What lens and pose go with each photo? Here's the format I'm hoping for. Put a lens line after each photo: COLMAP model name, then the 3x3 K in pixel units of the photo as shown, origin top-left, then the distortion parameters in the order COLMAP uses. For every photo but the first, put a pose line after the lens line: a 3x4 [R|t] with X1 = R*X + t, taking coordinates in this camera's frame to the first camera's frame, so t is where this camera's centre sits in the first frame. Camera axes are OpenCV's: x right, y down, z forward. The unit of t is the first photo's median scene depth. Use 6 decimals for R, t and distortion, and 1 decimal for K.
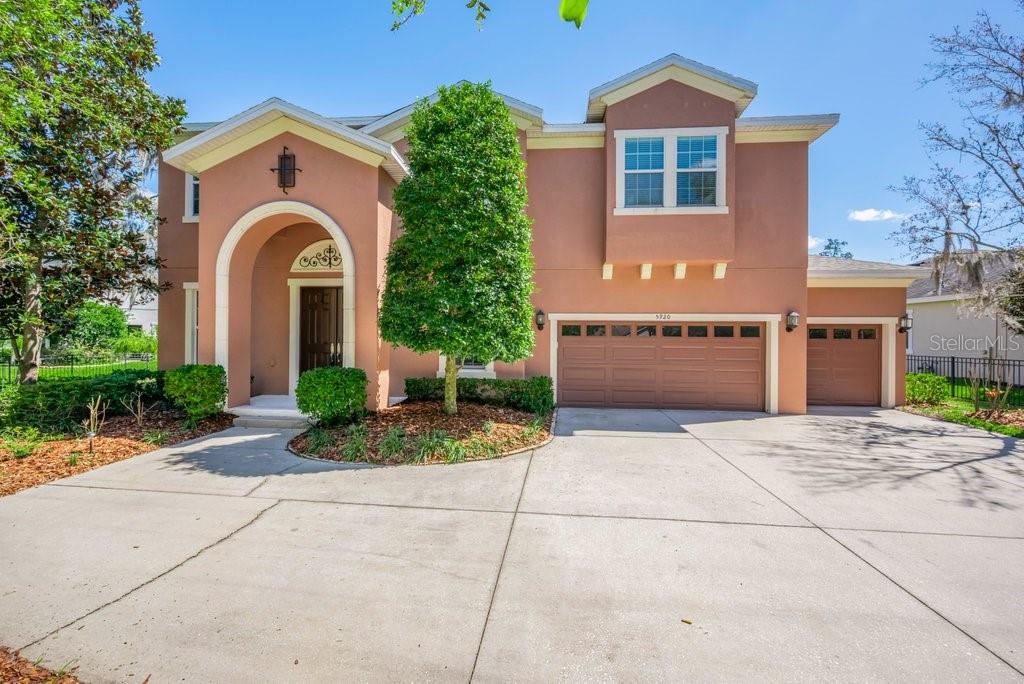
lens RADIAL K [[415.5, 0, 514.4], [0, 415.5, 338.3], [0, 0, 1]] dist [-0.006972, 0.000028]
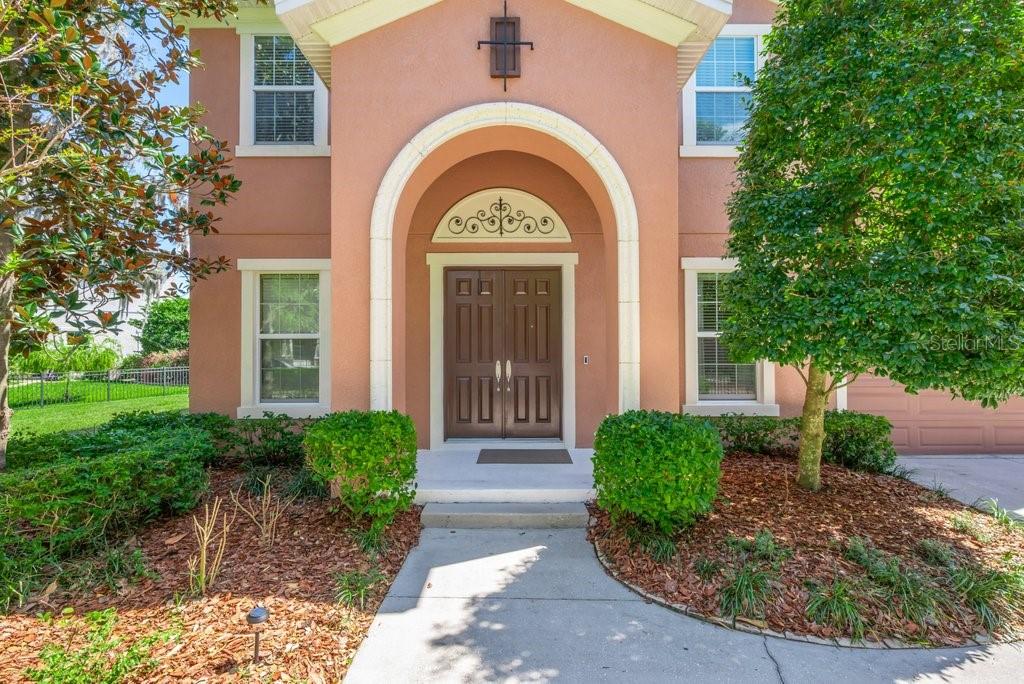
lens RADIAL K [[467.2, 0, 512.0], [0, 467.2, 341.9], [0, 0, 1]] dist [-0.019471, -0.000517]
pose [[0.995135, -0.009783, 0.098034, -0.569628], [0.009539, 0.999950, 0.002951, -0.019403], [-0.098058, -0.002001, 0.995179, 0.371052]]
